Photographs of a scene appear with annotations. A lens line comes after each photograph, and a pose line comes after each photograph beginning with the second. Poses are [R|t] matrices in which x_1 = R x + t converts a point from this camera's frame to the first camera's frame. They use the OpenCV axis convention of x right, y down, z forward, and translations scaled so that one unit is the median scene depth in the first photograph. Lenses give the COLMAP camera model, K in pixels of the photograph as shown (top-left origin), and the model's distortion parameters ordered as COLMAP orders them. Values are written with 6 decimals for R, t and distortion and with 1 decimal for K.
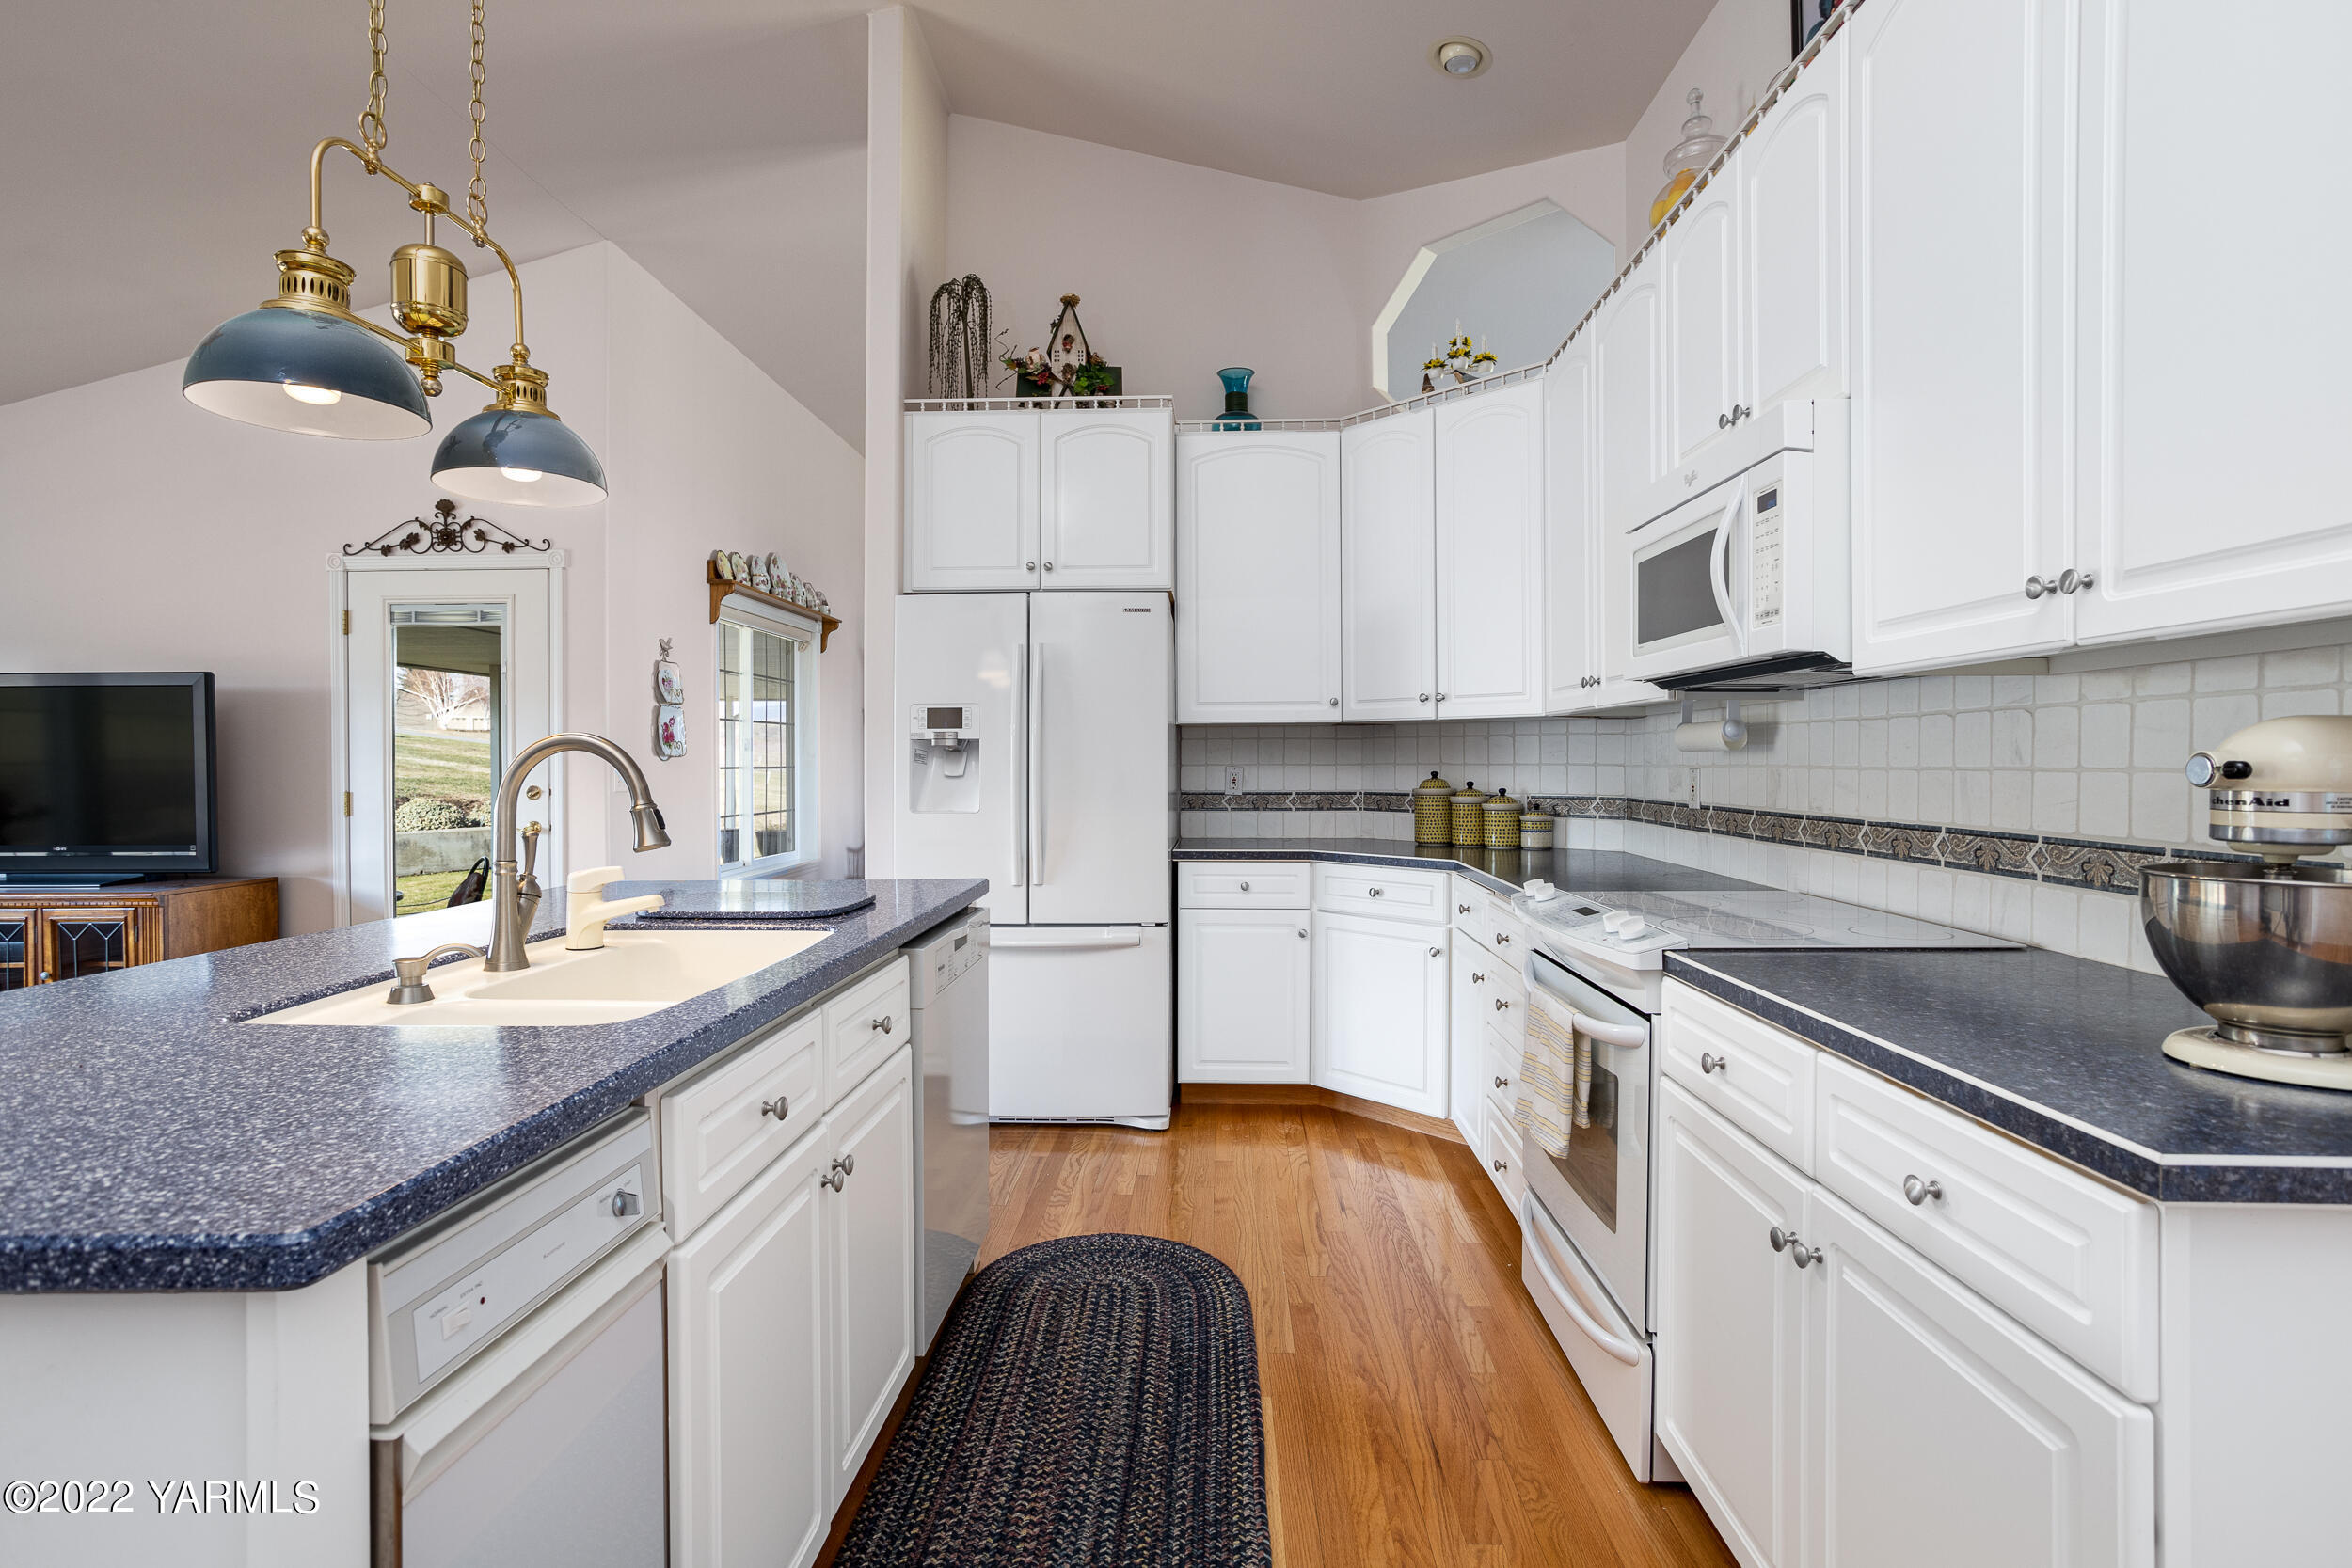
lens RADIAL K [[1166.4, 0, 1169.6], [0, 1166.4, 769.3], [0, 0, 1]] dist [-0.000181, 0.000374]
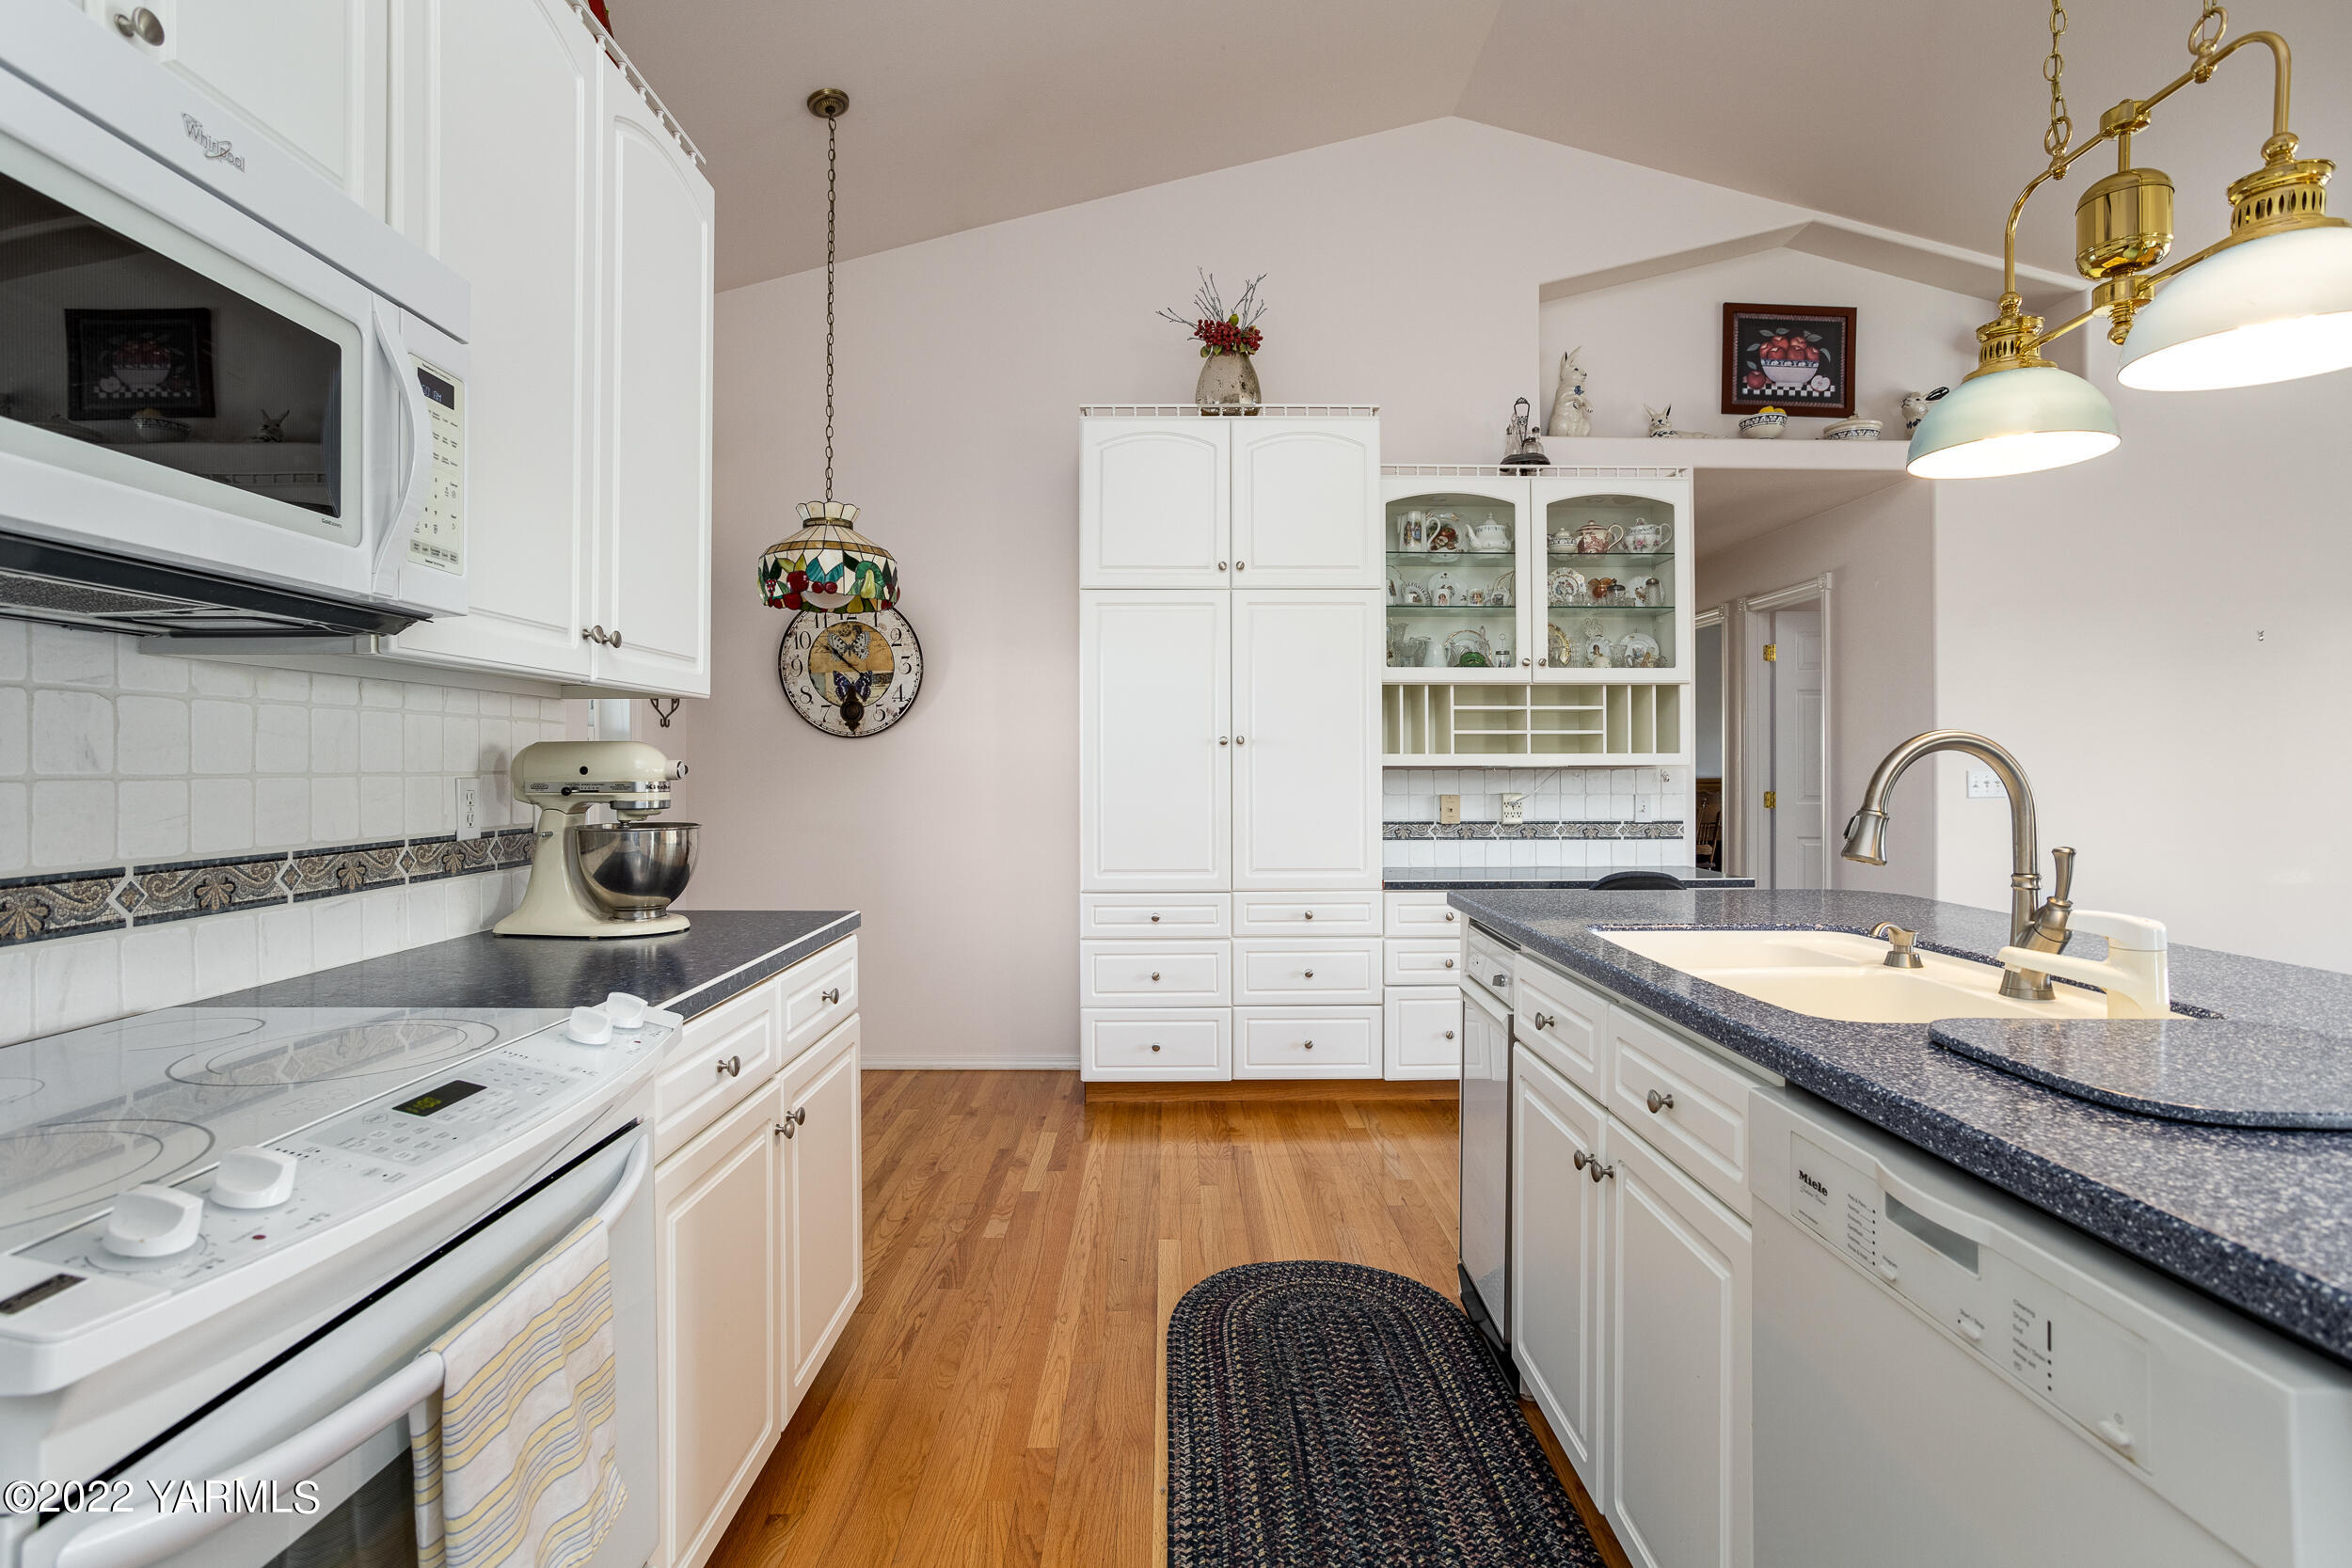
lens RADIAL K [[1166.4, 0, 1169.6], [0, 1166.4, 769.3], [0, 0, 1]] dist [-0.000181, 0.000374]
pose [[-0.999560, 0.004534, -0.029303, 0.102330], [0.004175, 0.999915, 0.012318, -0.011740], [0.029357, 0.012190, -0.999495, 1.775613]]
